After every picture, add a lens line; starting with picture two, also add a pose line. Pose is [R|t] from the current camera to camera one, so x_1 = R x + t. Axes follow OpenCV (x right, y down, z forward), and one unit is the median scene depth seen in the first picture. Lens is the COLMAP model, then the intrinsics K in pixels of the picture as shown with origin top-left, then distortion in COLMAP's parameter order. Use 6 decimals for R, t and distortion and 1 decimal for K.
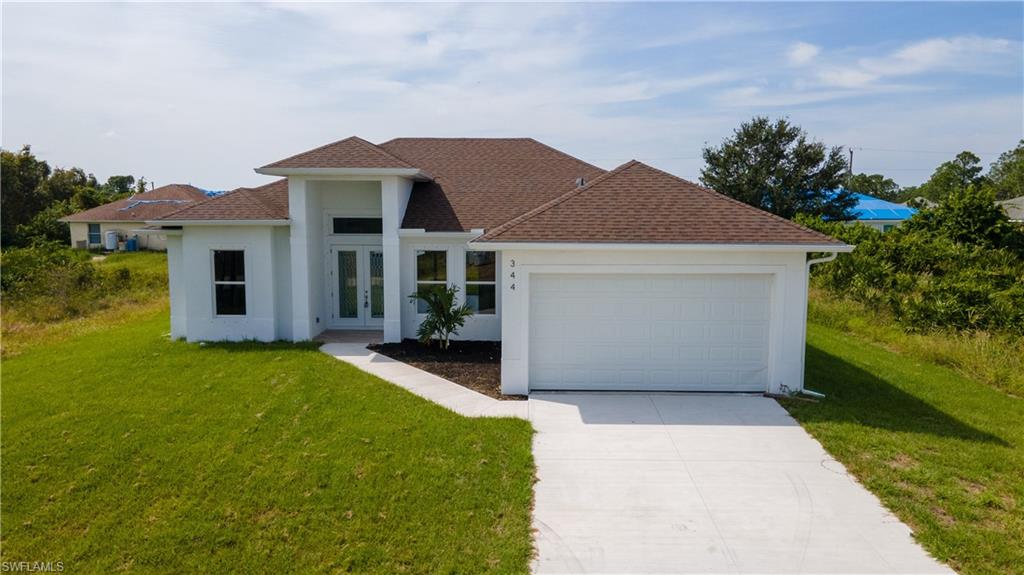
lens RADIAL K [[746.9, 0, 512.0], [0, 746.9, 287.5], [0, 0, 1]] dist [0.022859, 0.056098]
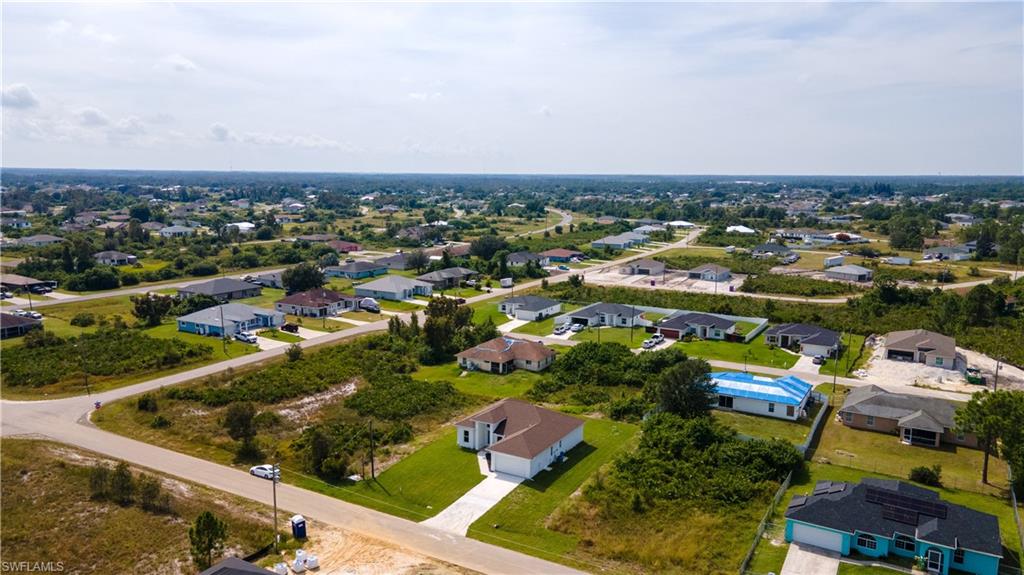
lens RADIAL K [[721.6, 0, 512.0], [0, 721.6, 287.5], [0, 0, 1]] dist [0.078658, -0.000644]
pose [[0.877038, 0.072815, -0.474870, 2.314152], [-0.055419, 0.997183, 0.050551, -1.359617], [0.477213, -0.018018, 0.878603, -3.409645]]
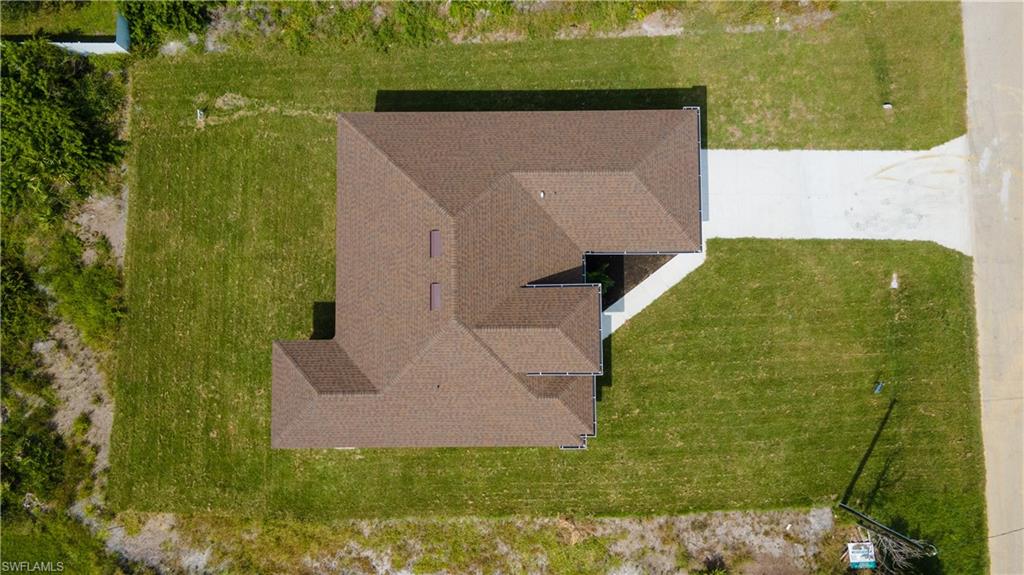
lens RADIAL K [[746.9, 0, 512.0], [0, 746.9, 287.5], [0, 0, 1]] dist [0.022859, 0.056098]
pose [[-0.025146, -0.997065, 0.072317, -0.239022], [0.119542, 0.068821, 0.990441, -1.862950], [-0.992511, 0.033551, 0.117461, 0.941269]]
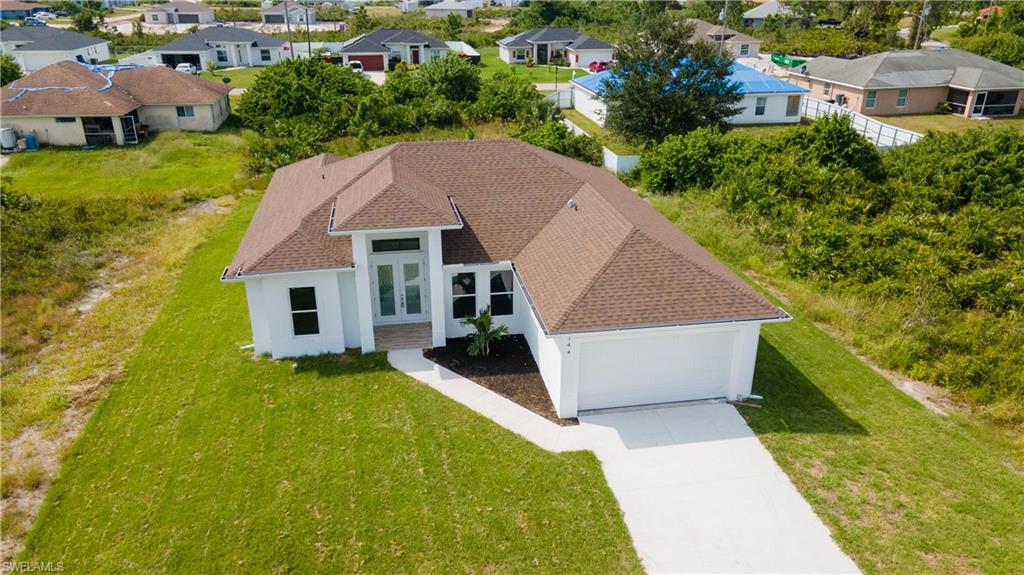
lens RADIAL K [[746.9, 0, 512.0], [0, 746.9, 287.5], [0, 0, 1]] dist [0.022859, 0.056098]
pose [[0.981427, -0.077568, 0.175454, -0.254682], [0.025184, 0.958787, 0.283007, -0.387214], [-0.190175, -0.273332, 0.942933, -0.220311]]
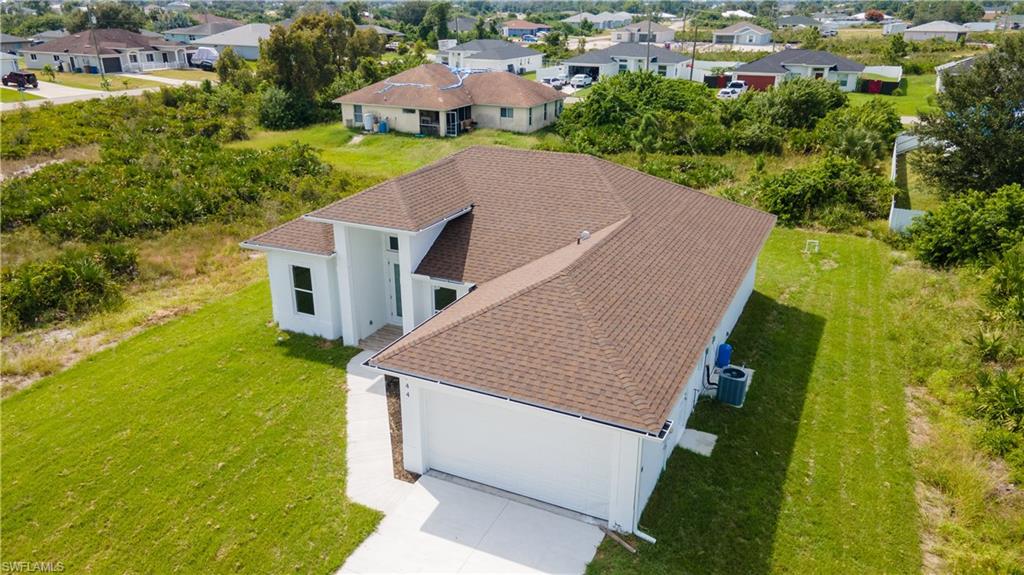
lens RADIAL K [[746.9, 0, 512.0], [0, 746.9, 287.5], [0, 0, 1]] dist [0.022859, 0.056098]
pose [[0.911628, 0.146249, -0.384117, 0.434481], [-0.044539, 0.964201, 0.261405, -0.360054], [0.408596, -0.221196, 0.885506, 0.023014]]
